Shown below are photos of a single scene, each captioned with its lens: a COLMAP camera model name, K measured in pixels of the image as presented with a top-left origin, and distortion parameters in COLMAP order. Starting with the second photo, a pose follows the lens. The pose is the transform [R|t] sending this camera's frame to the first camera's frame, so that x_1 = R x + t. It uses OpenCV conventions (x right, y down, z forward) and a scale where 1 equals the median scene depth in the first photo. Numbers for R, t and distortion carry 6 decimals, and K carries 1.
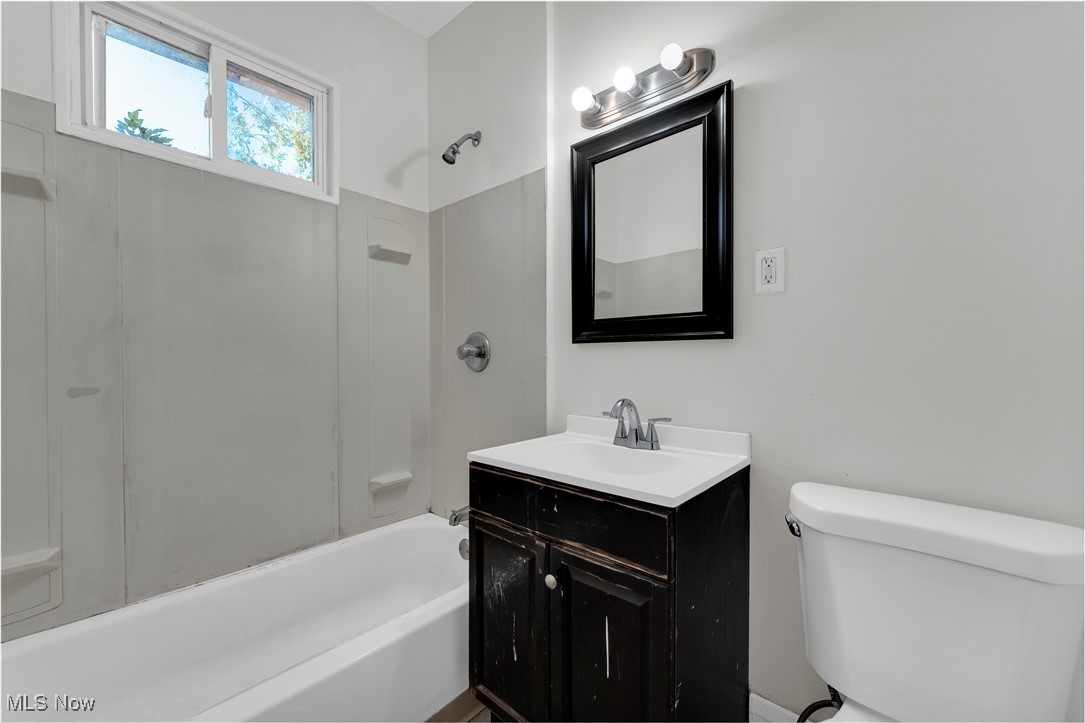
lens RADIAL K [[430.8, 0, 540.7], [0, 430.8, 364.6], [0, 0, 1]] dist [-0.002874, 0.000102]
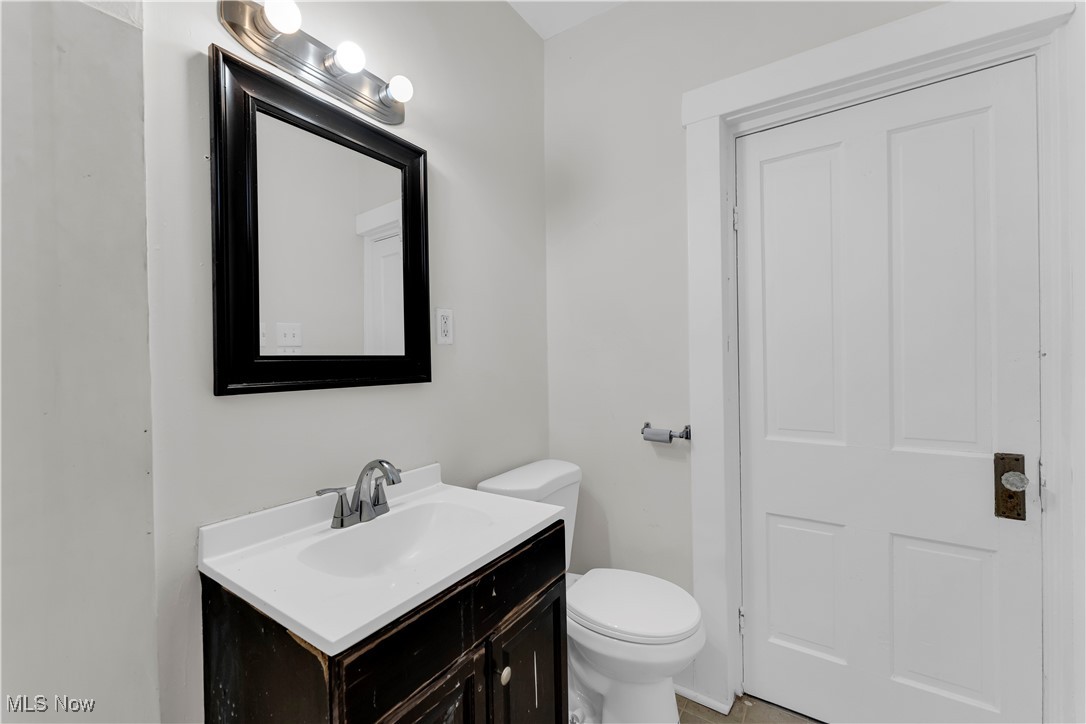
lens RADIAL K [[431.2, 0, 549.3], [0, 431.2, 361.1], [0, 0, 1]] dist [-0.002874, 0.000102]
pose [[-0.147669, 0.003097, 0.989032, -0.735923], [0.028526, 0.999592, 0.001129, -0.110649], [-0.988625, 0.028380, -0.147697, 0.888419]]
